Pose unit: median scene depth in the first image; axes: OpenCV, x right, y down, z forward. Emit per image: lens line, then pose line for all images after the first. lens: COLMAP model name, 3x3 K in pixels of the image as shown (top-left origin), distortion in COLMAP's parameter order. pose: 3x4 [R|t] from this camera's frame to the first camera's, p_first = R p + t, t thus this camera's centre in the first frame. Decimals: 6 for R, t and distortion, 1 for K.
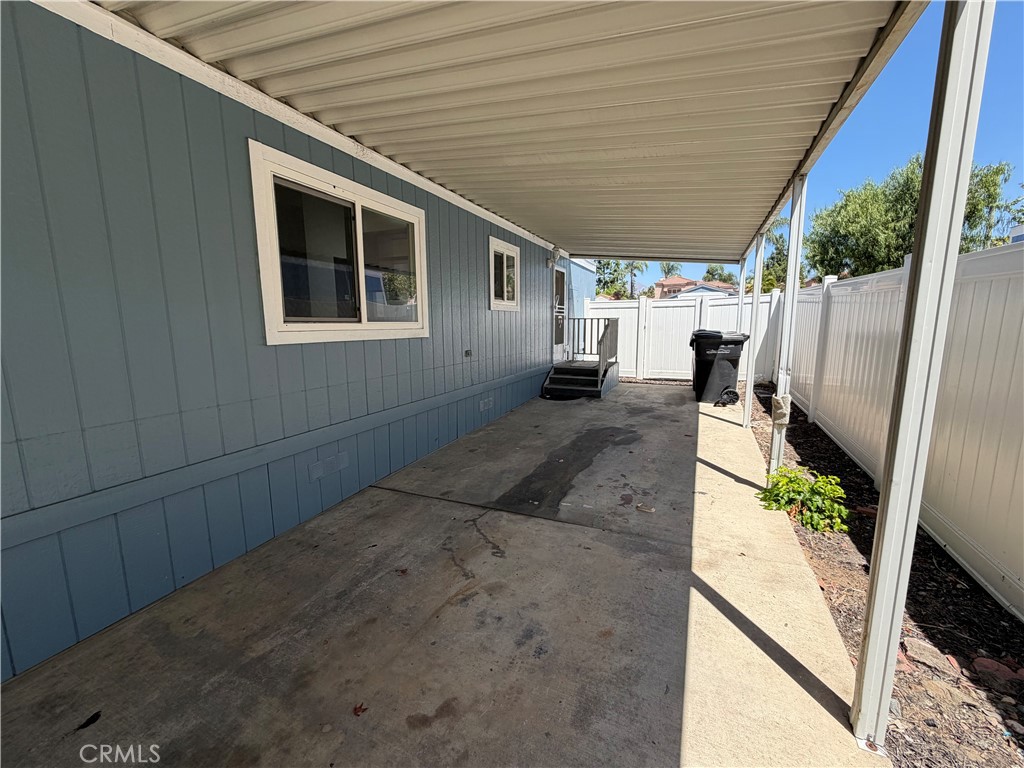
lens RADIAL K [[405.3, 0, 510.6], [0, 405.3, 381.5], [0, 0, 1]] dist [-0.000394, -0.000662]
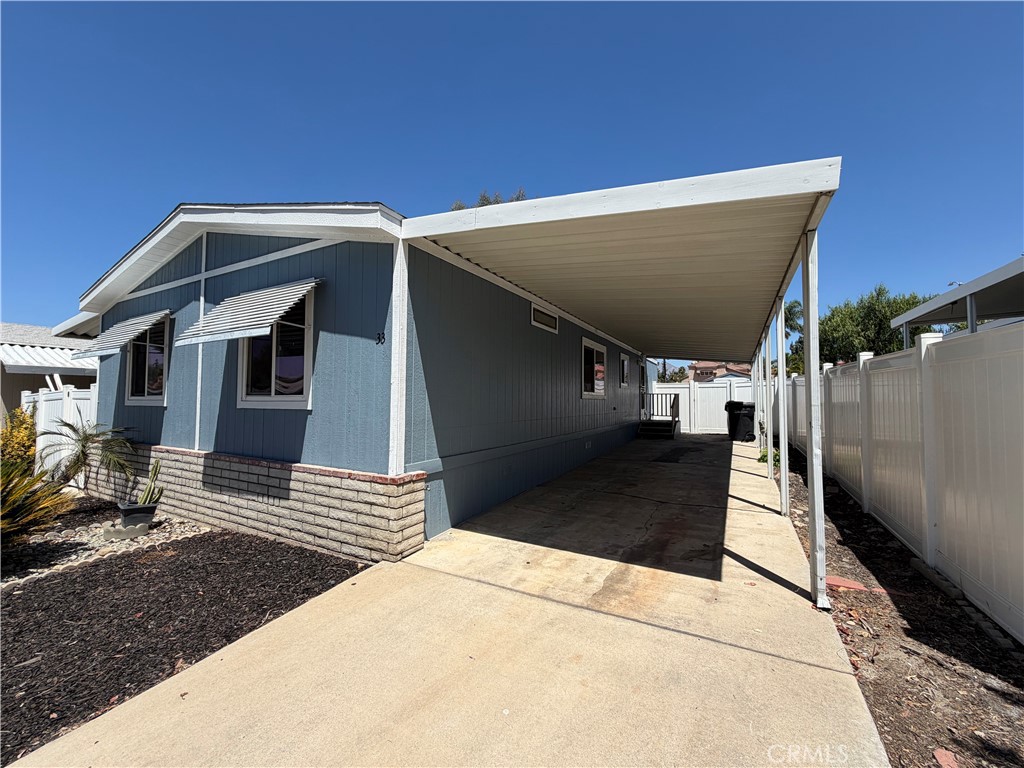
lens RADIAL K [[405.3, 0, 514.8], [0, 405.3, 387.1], [0, 0, 1]] dist [-0.000394, -0.000662]
pose [[0.998014, 0.010887, -0.062049, -0.311983], [-0.021718, 0.984032, -0.176664, 0.127467], [0.059135, 0.177661, 0.982313, -0.690509]]
